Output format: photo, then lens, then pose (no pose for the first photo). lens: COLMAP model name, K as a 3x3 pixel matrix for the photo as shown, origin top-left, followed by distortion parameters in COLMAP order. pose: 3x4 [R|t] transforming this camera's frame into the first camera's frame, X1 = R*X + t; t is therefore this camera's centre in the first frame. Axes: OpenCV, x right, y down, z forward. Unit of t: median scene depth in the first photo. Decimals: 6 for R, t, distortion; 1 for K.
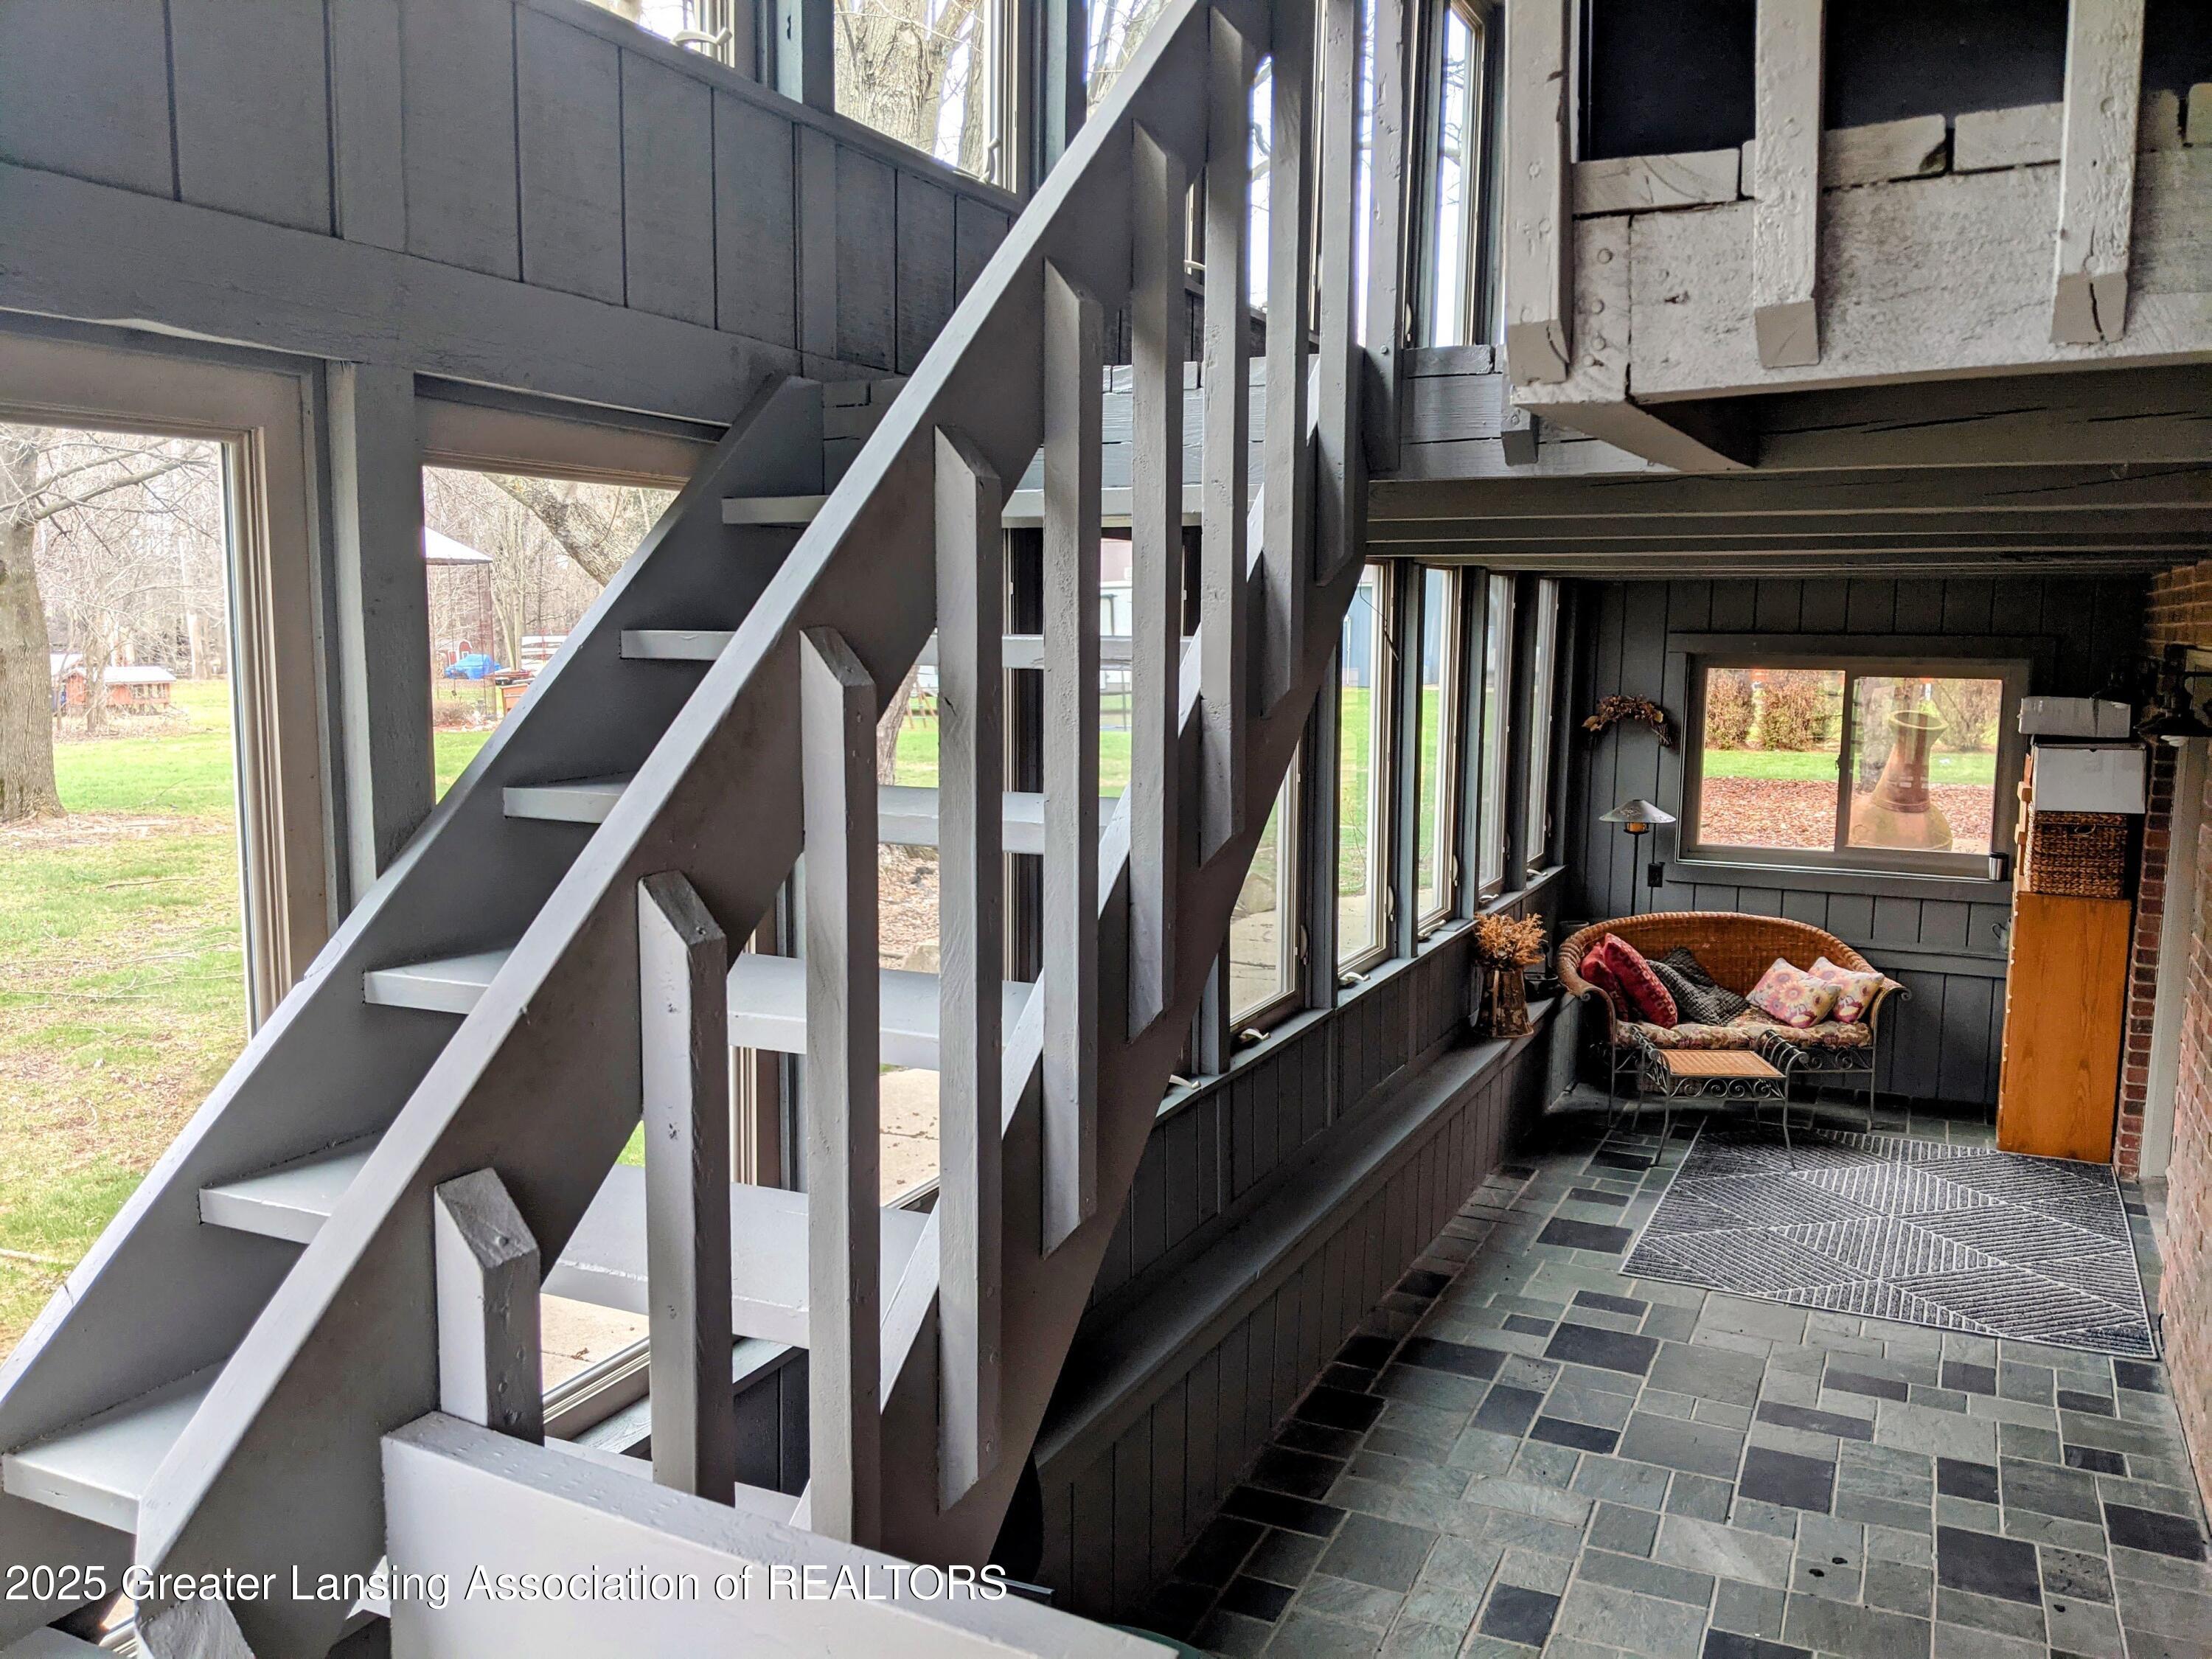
lens RADIAL K [[1799.2, 0, 1107.4], [0, 1799.2, 859.6], [0, 0, 1]] dist [0.055744, -0.094455]
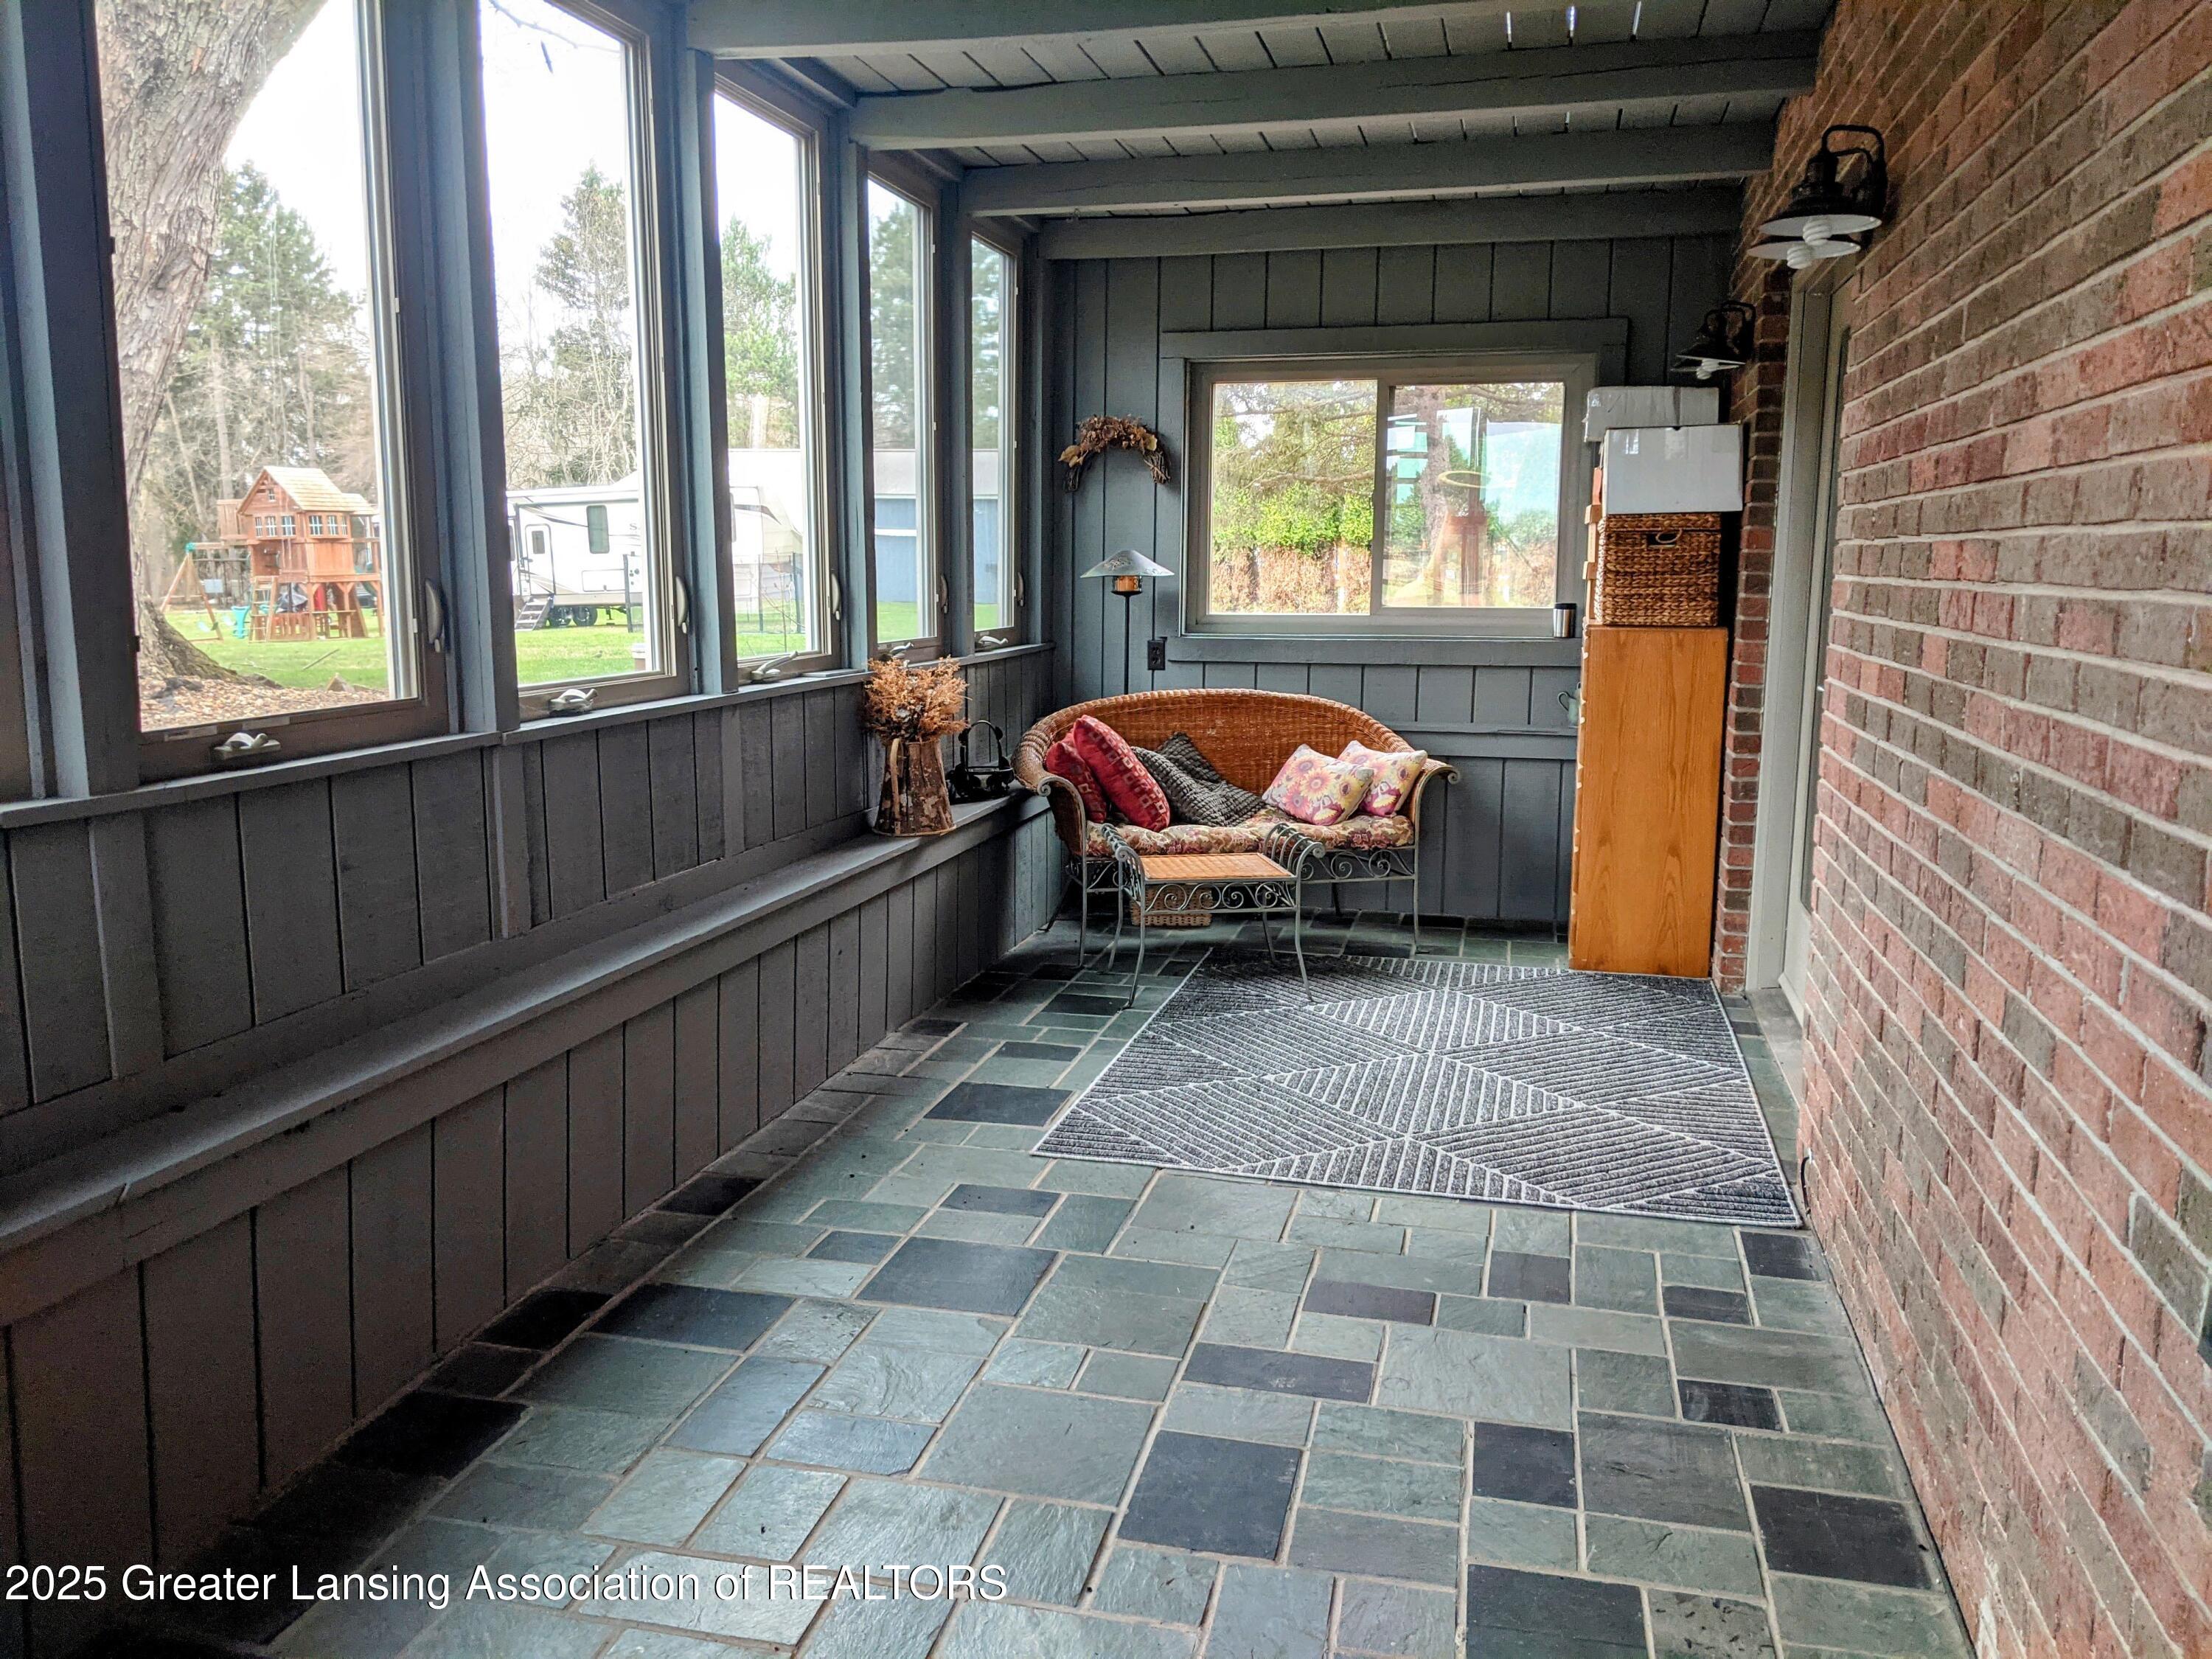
lens RADIAL K [[1743.8, 0, 1106.0], [0, 1743.8, 829.5], [0, 0, 1]] dist [0.166349, -0.408585]
pose [[0.980540, -0.029612, 0.194072, 0.164346], [0.027402, 0.999526, 0.014061, 0.089804], [-0.194396, -0.008469, 0.980887, 0.325435]]
